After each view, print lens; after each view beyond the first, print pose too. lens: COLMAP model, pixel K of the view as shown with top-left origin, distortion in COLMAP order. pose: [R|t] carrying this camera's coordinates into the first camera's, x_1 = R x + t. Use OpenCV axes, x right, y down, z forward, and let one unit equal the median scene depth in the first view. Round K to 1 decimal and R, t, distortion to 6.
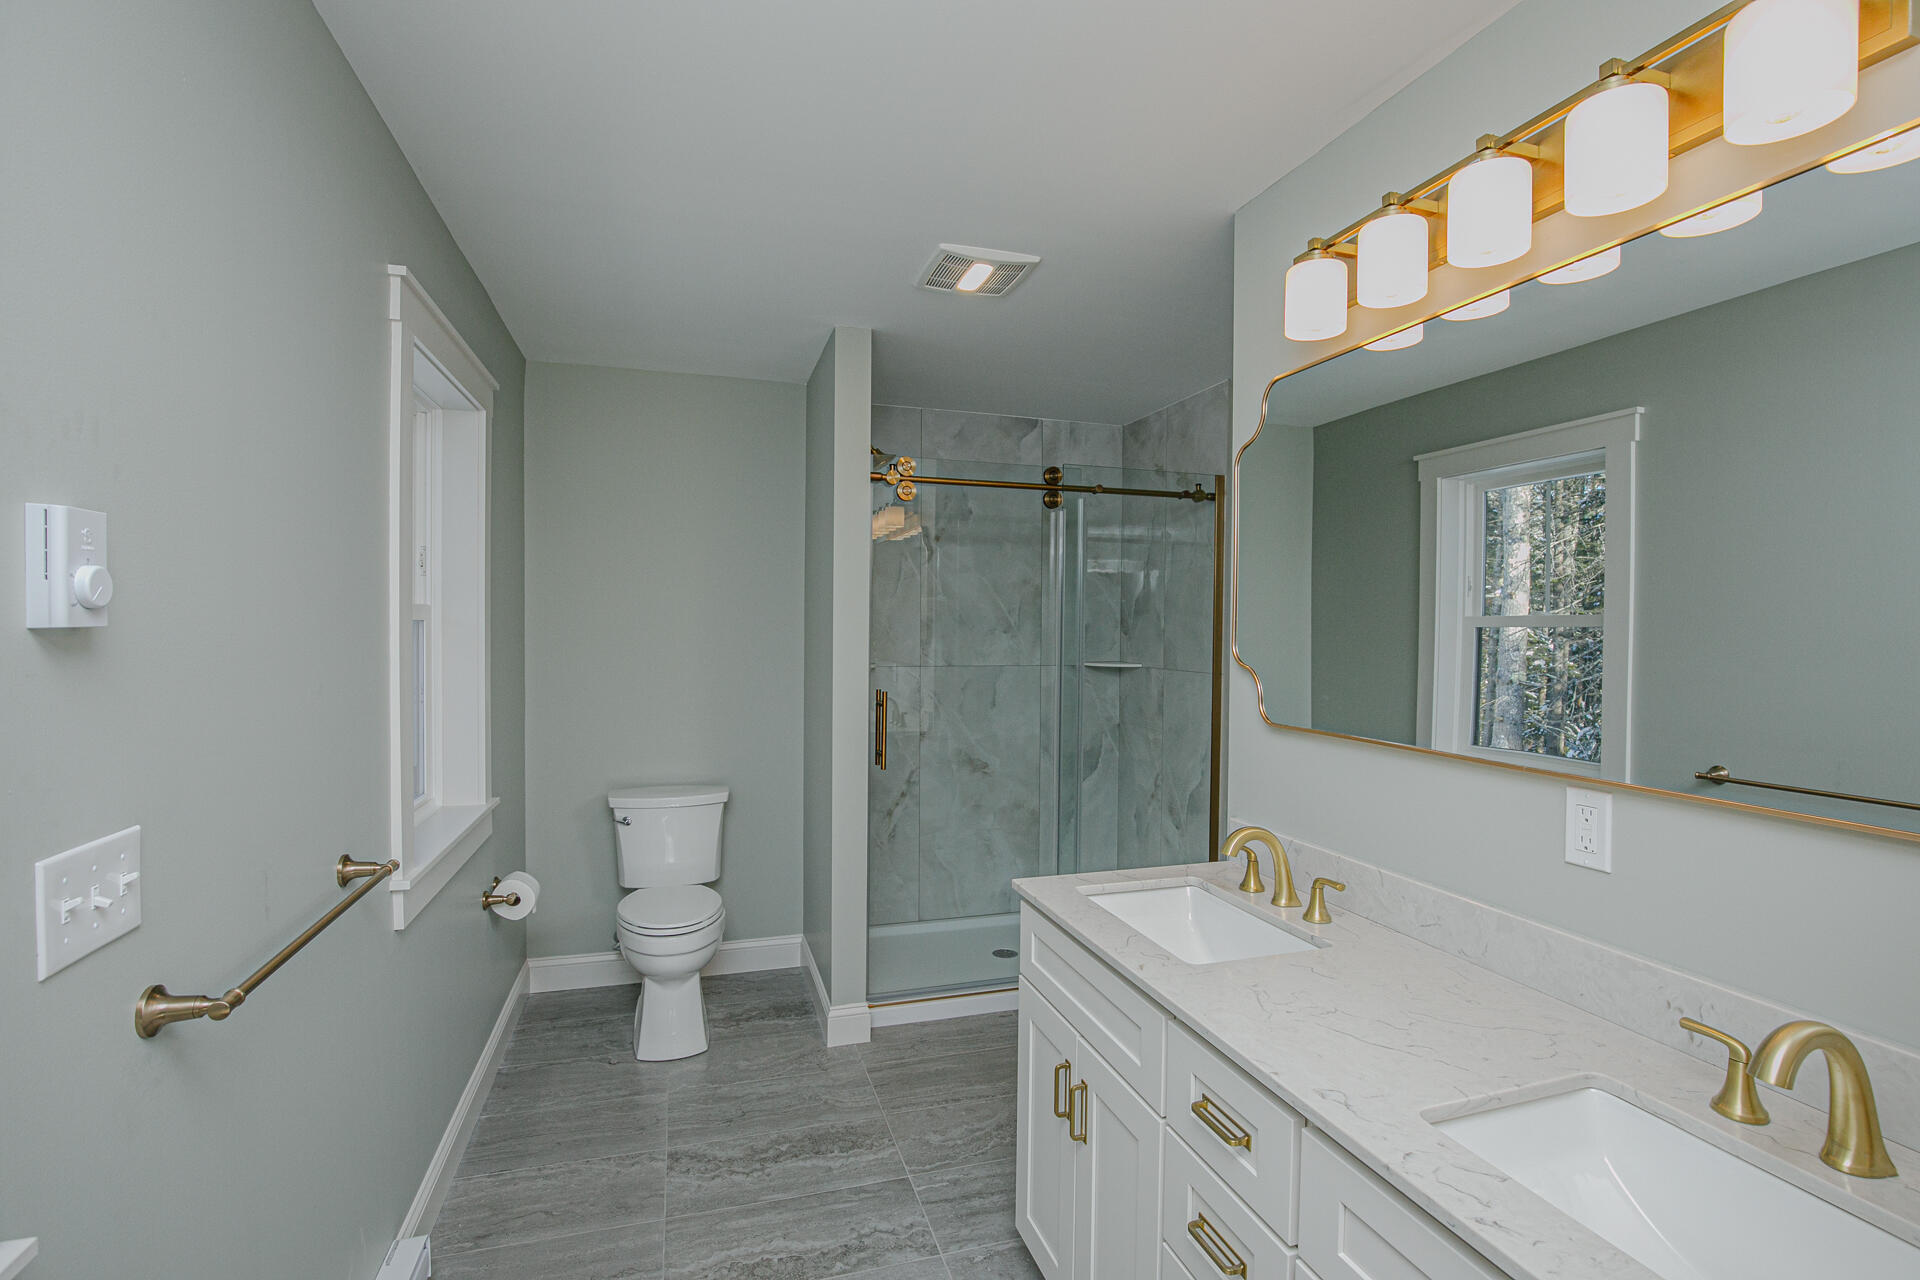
lens RADIAL K [[879.8, 0, 959.6], [0, 879.8, 638.3], [0, 0, 1]] dist [-0.030639, 0.003576]
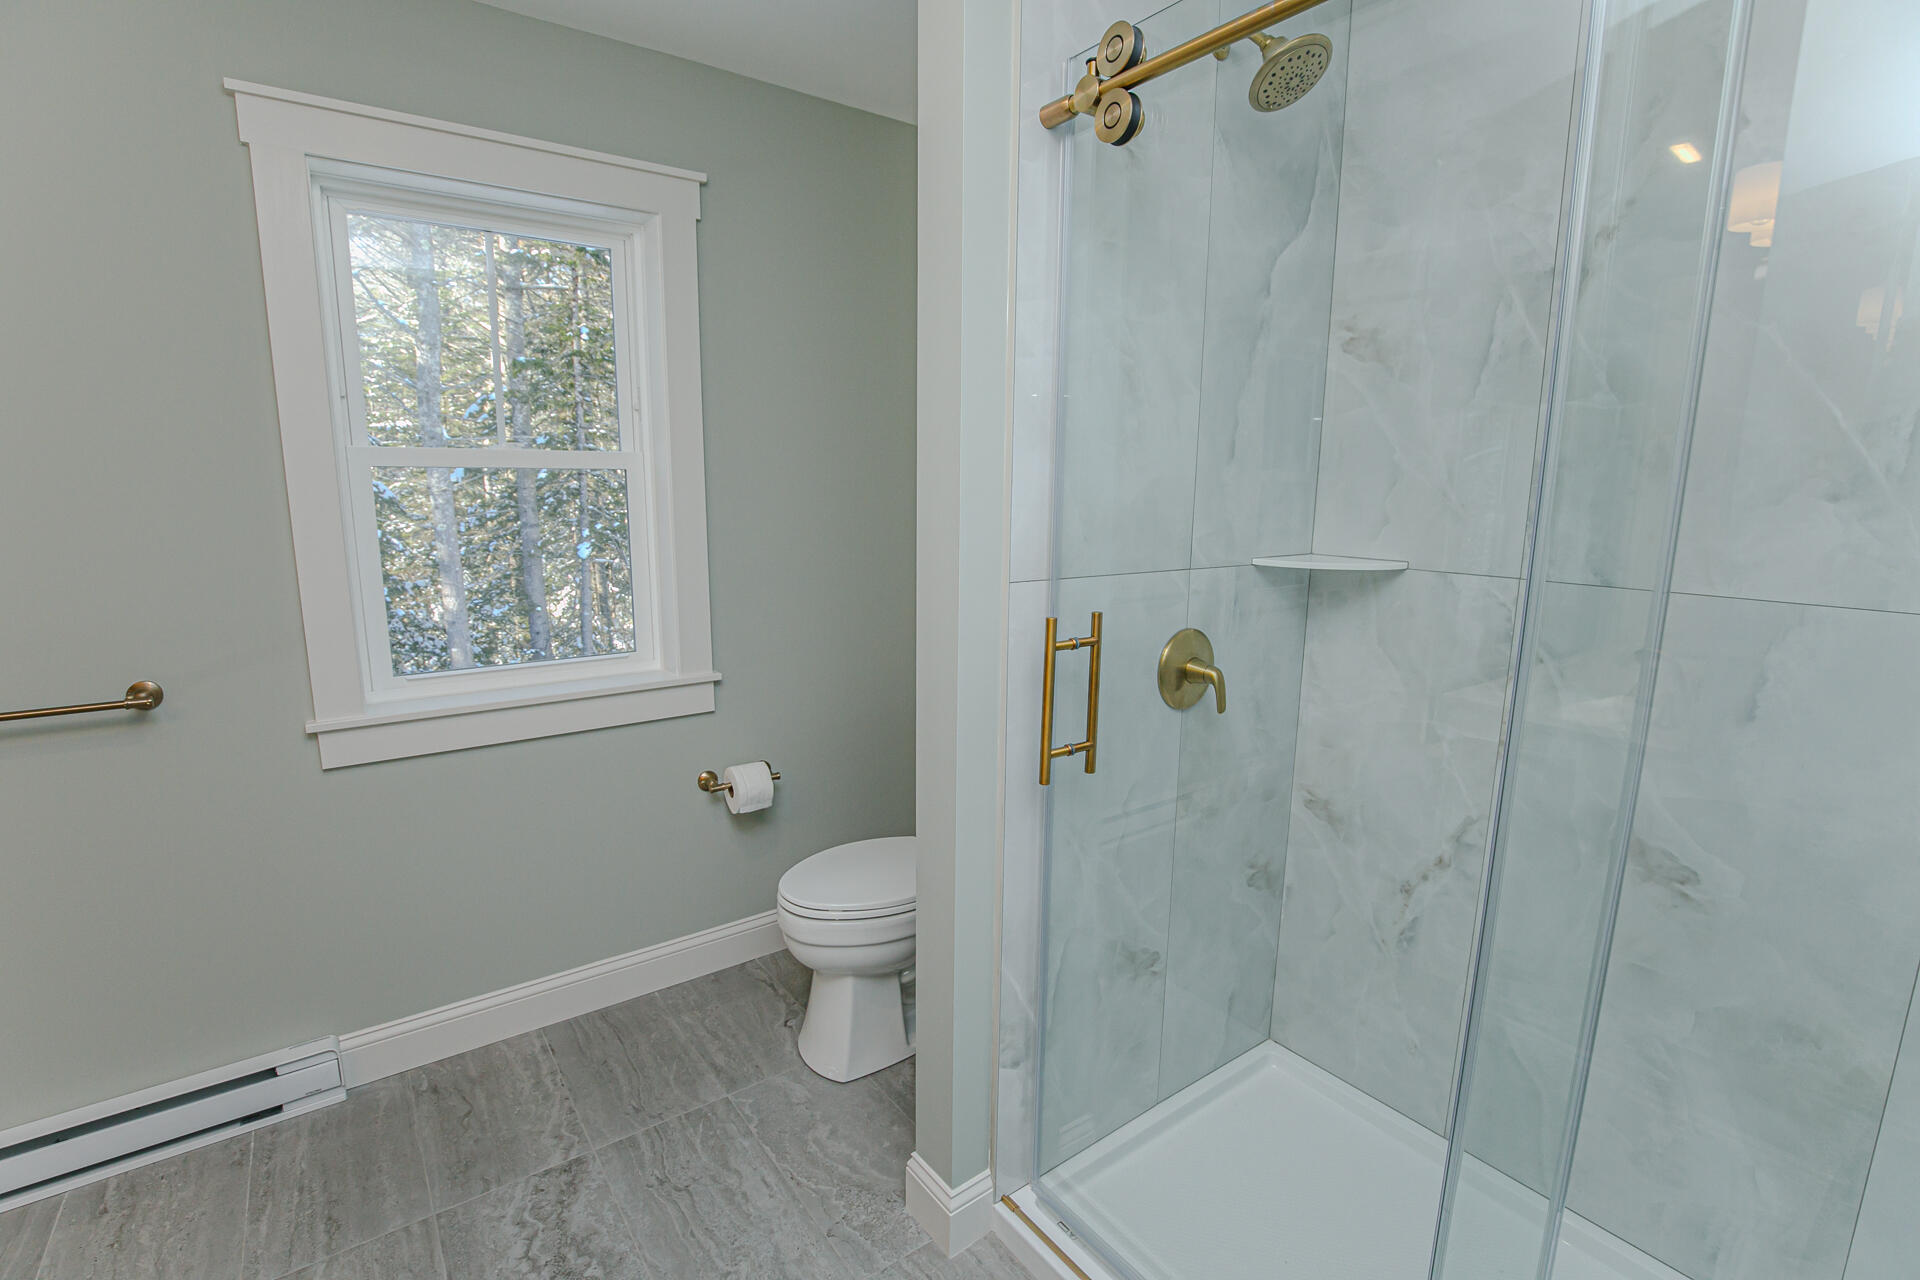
lens RADIAL K [[879.8, 0, 954.3], [0, 879.8, 638.0], [0, 0, 1]] dist [-0.030639, 0.003576]
pose [[0.322219, 0.160894, -0.932892, 0.249397], [-0.017392, 0.986291, 0.164097, -0.002327], [0.946505, -0.036650, 0.320600, 0.630902]]
